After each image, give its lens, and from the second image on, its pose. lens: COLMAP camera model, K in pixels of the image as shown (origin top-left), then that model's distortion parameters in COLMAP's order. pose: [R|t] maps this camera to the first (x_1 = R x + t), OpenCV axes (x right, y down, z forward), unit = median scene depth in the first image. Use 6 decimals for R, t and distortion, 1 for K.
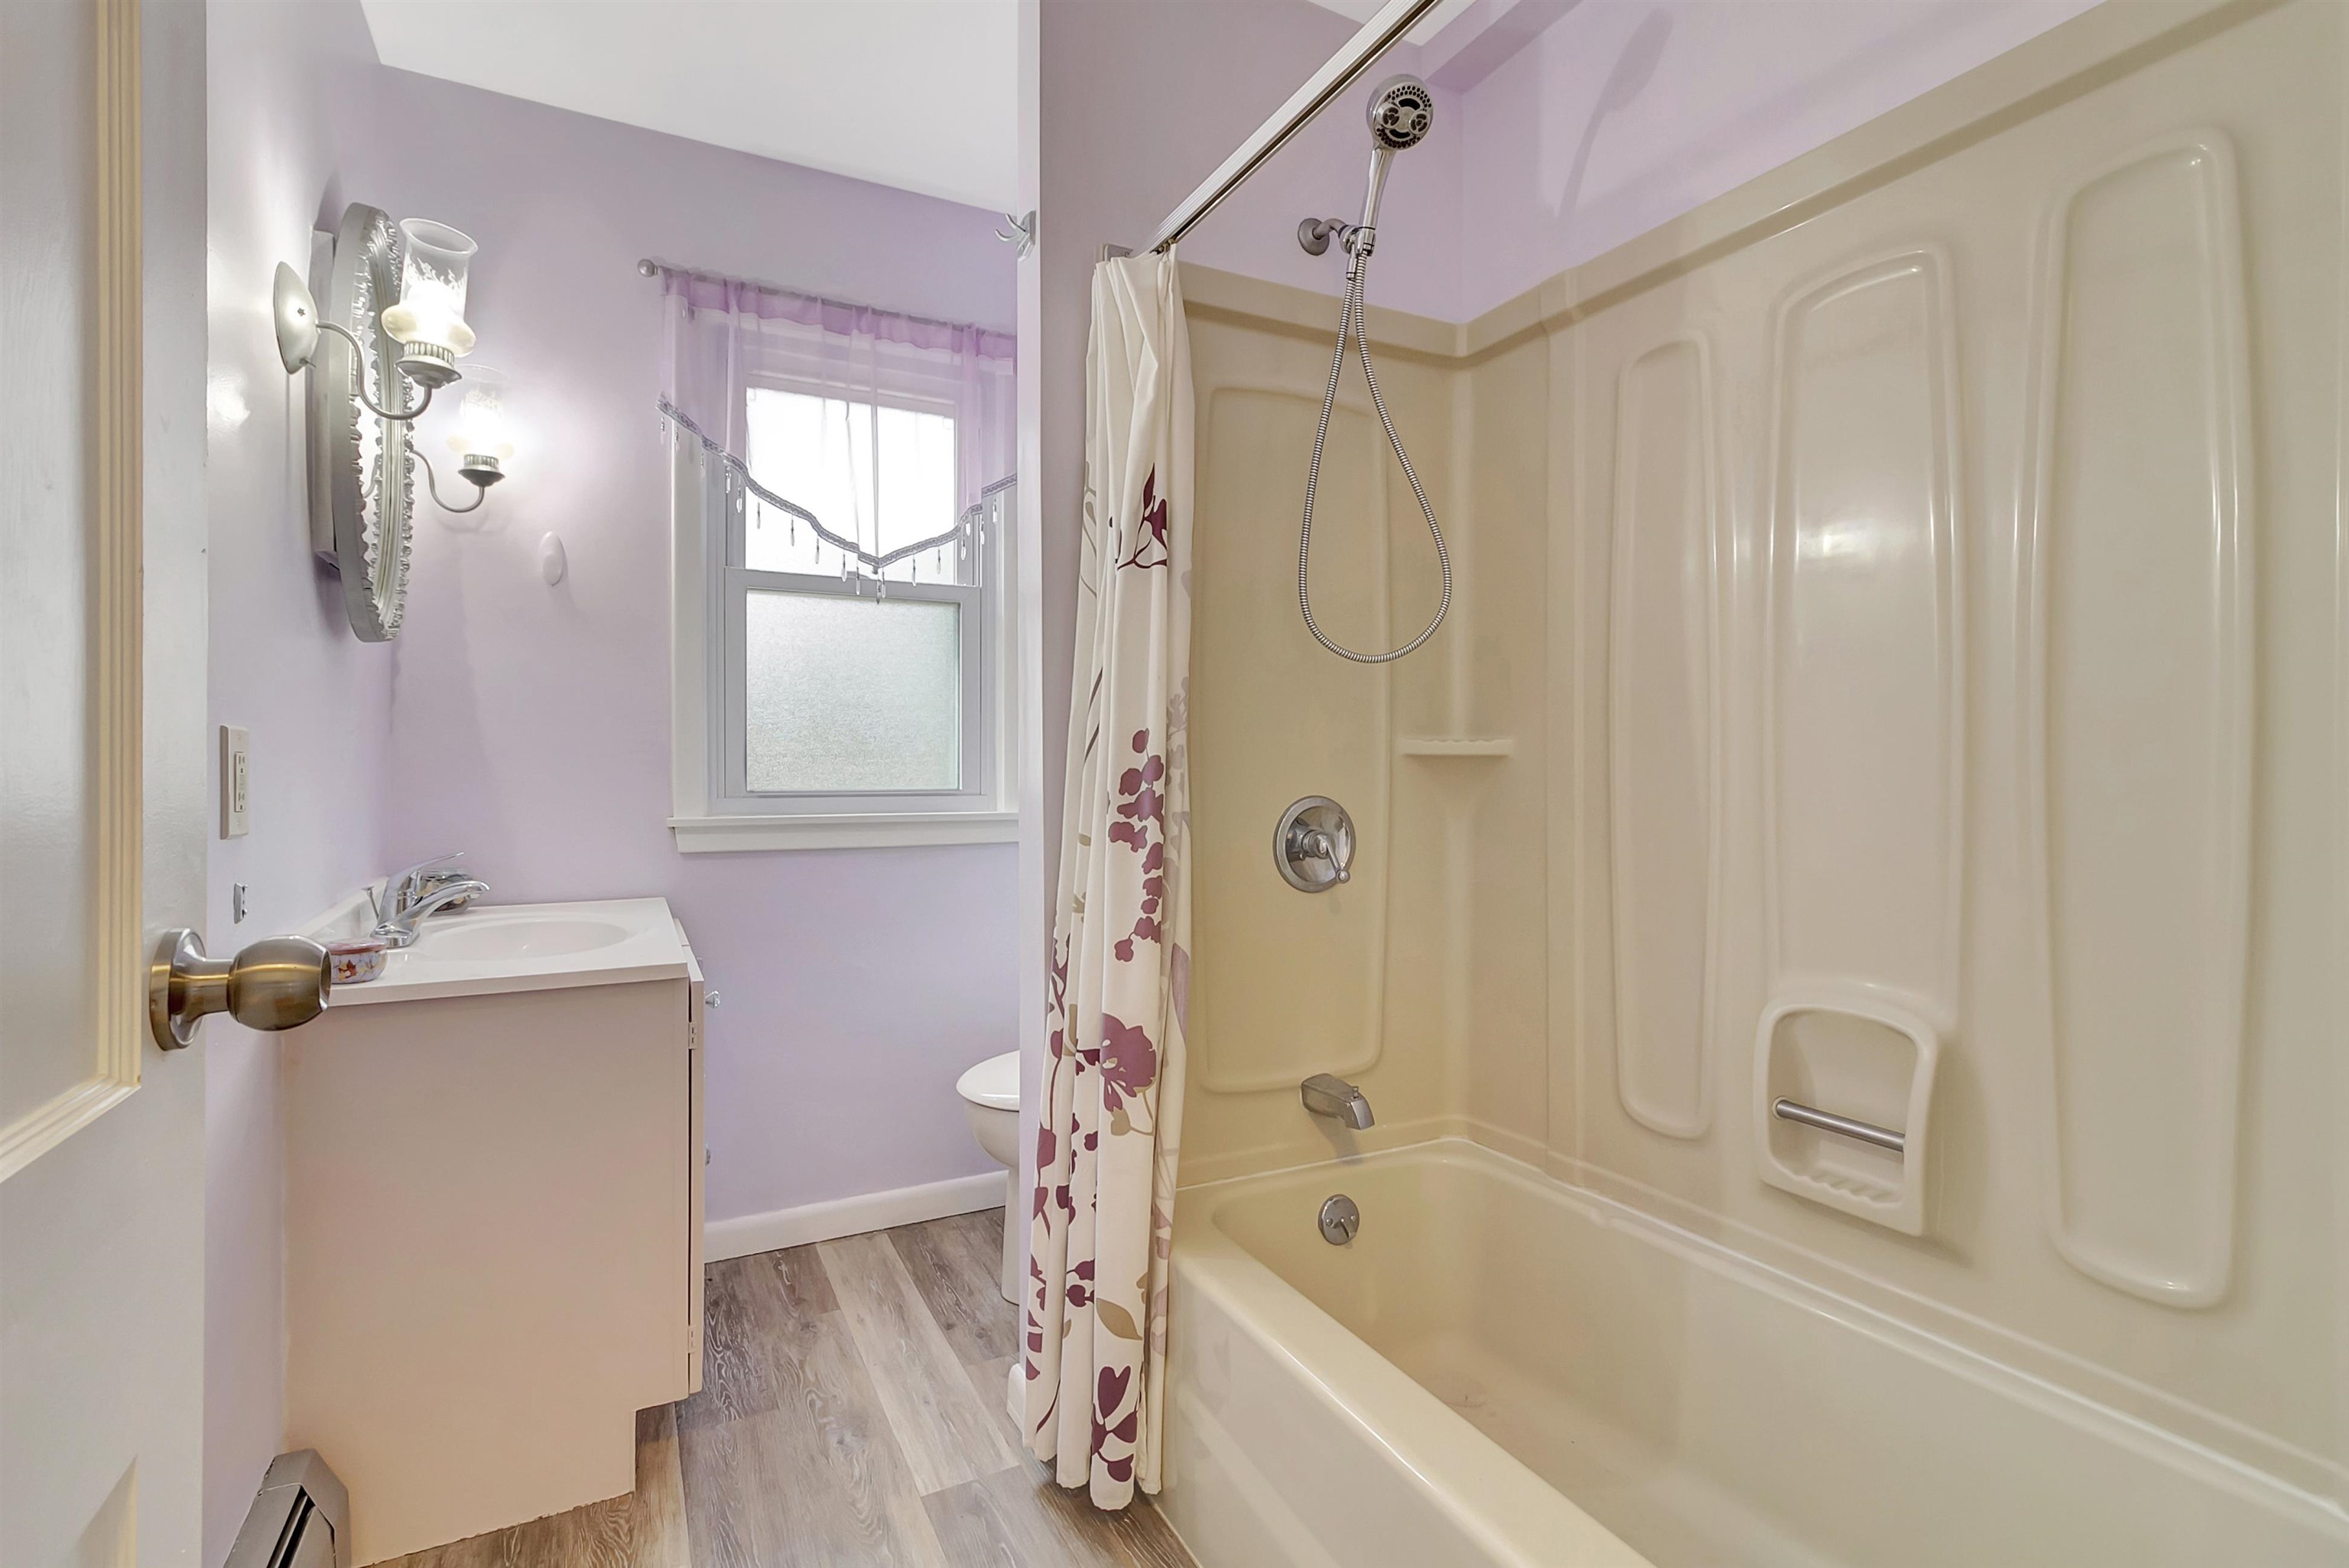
lens RADIAL K [[1091.6, 0, 1185.2], [0, 1091.6, 784.4], [0, 0, 1]] dist [0.001423, 0.000619]
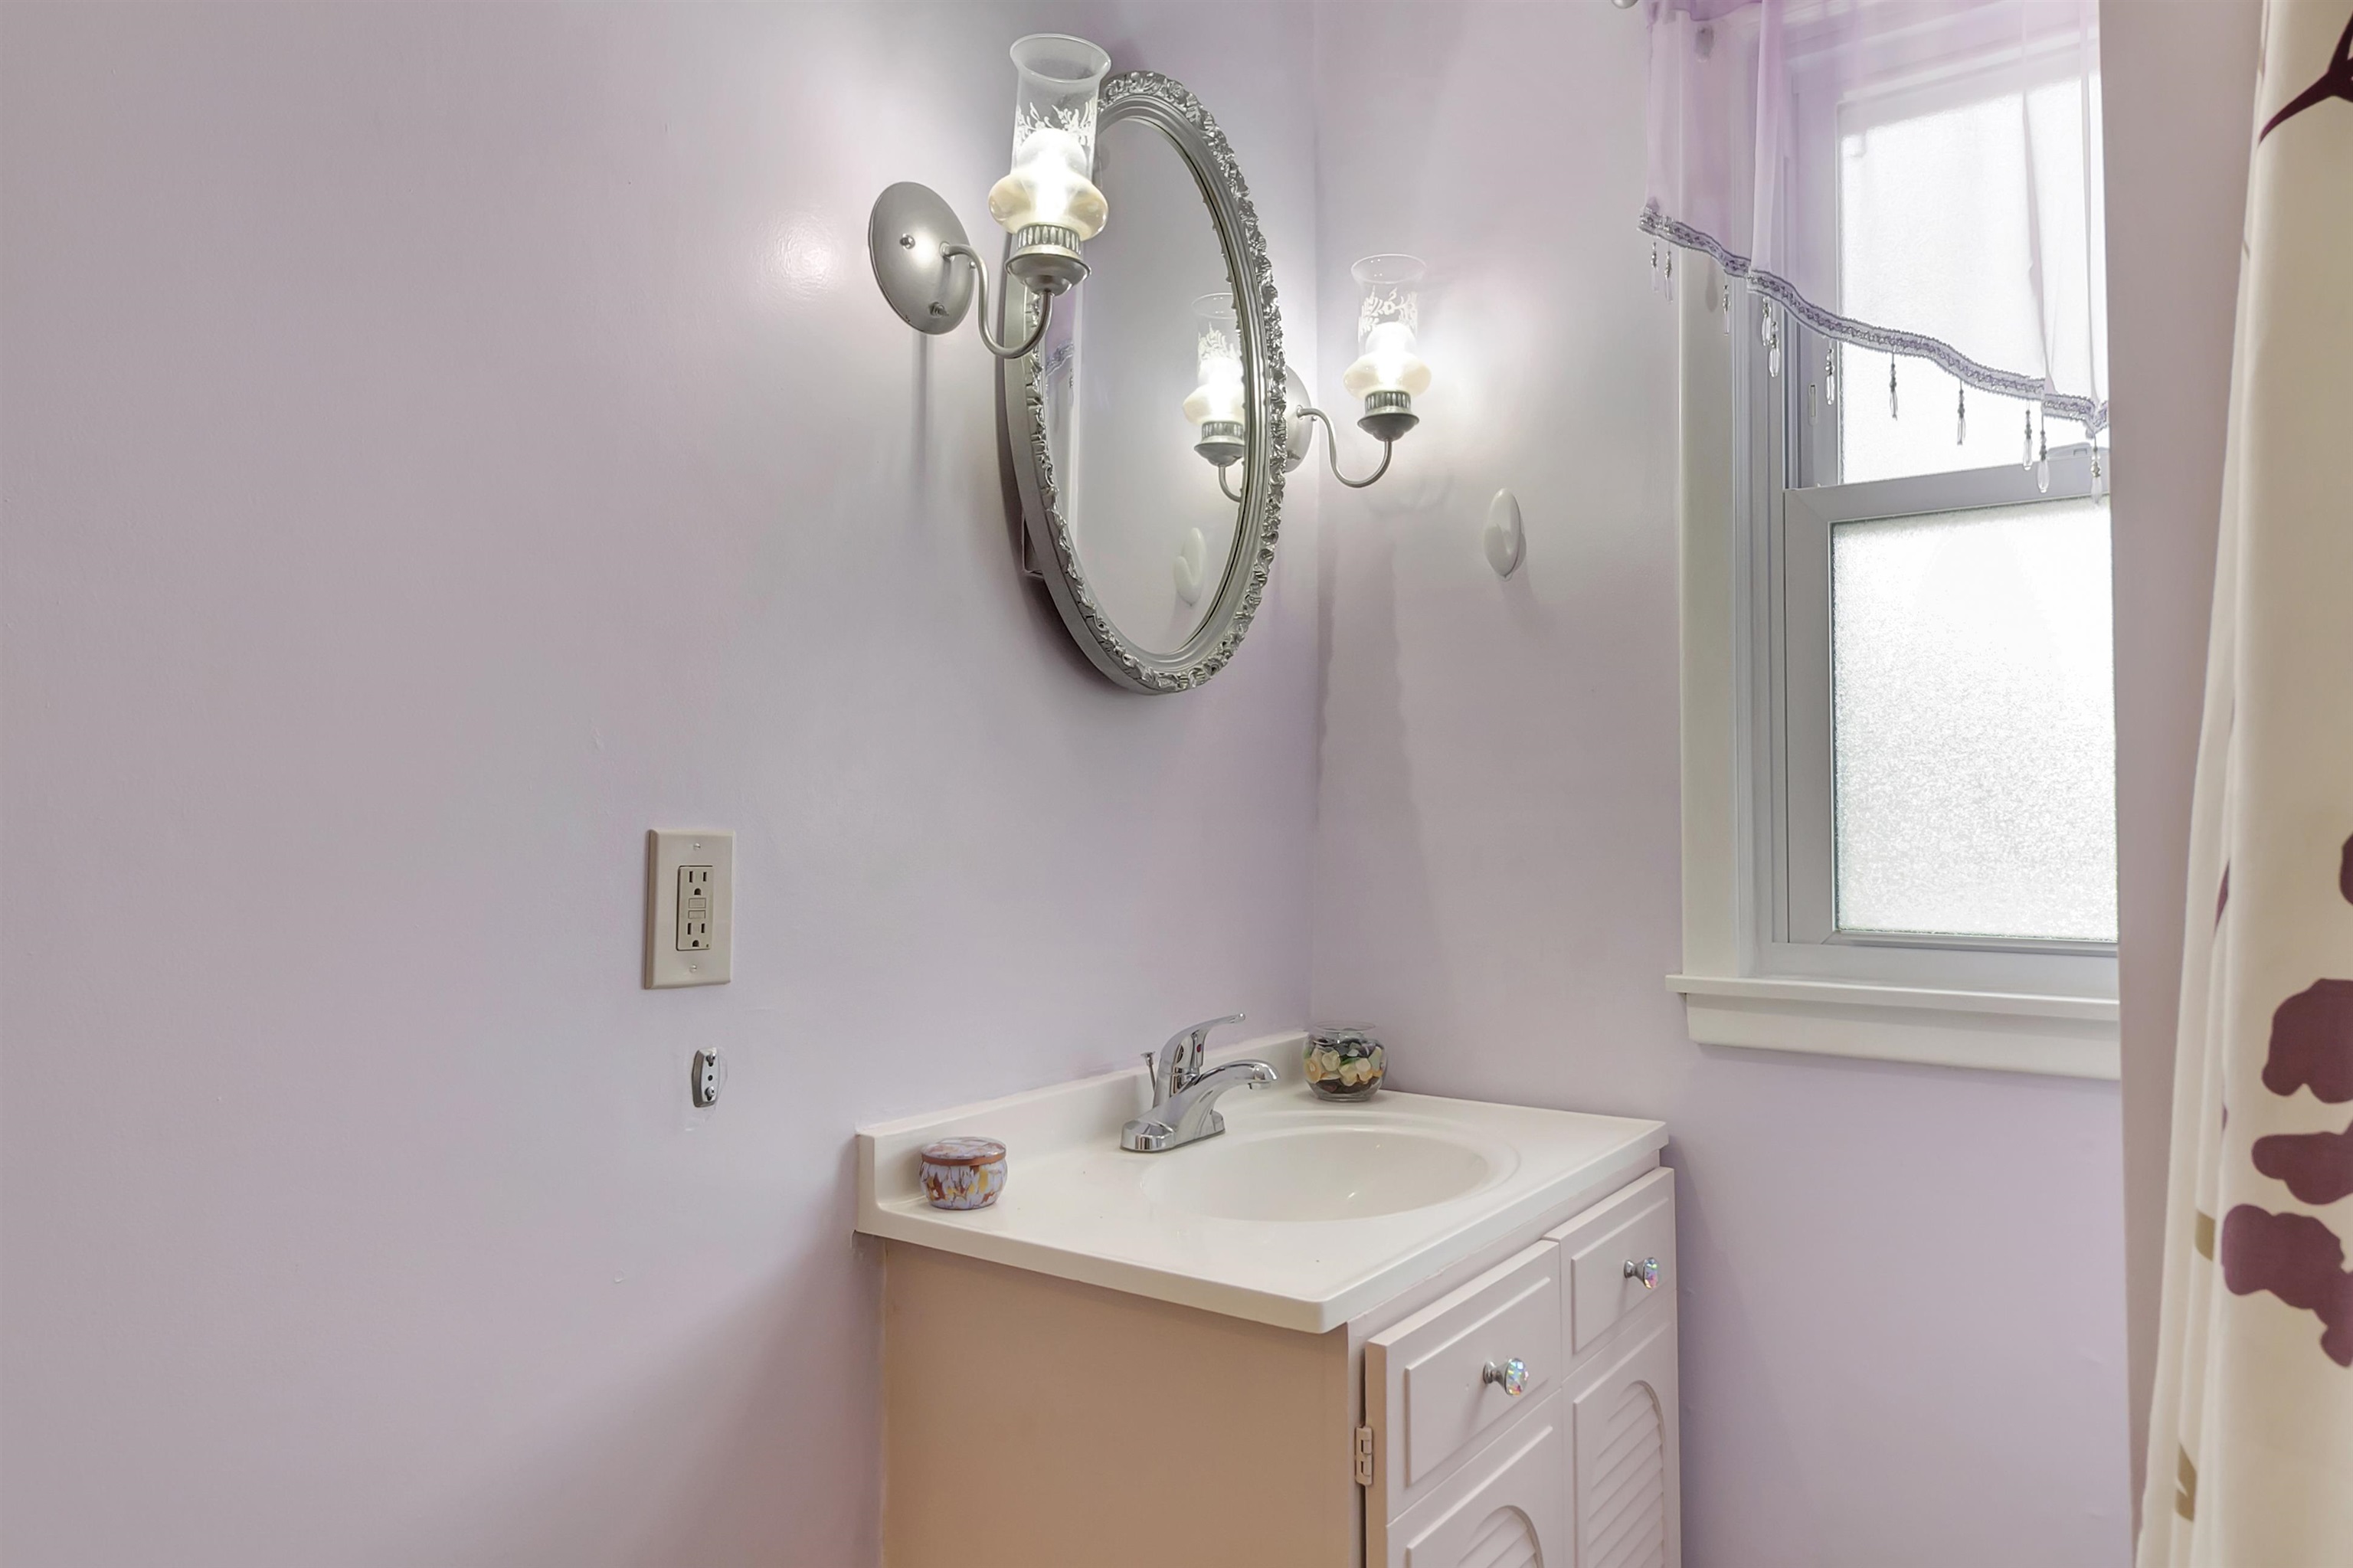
lens RADIAL K [[1510.3, 0, 1176.5], [0, 1510.3, 784.0], [0, 0, 1]] dist [-0.037720, 0.000023]
pose [[0.435834, -0.029902, -0.899530, 0.094206], [-0.022523, 0.998773, -0.044114, -0.028094], [0.899745, 0.039486, 0.434625, 0.511675]]
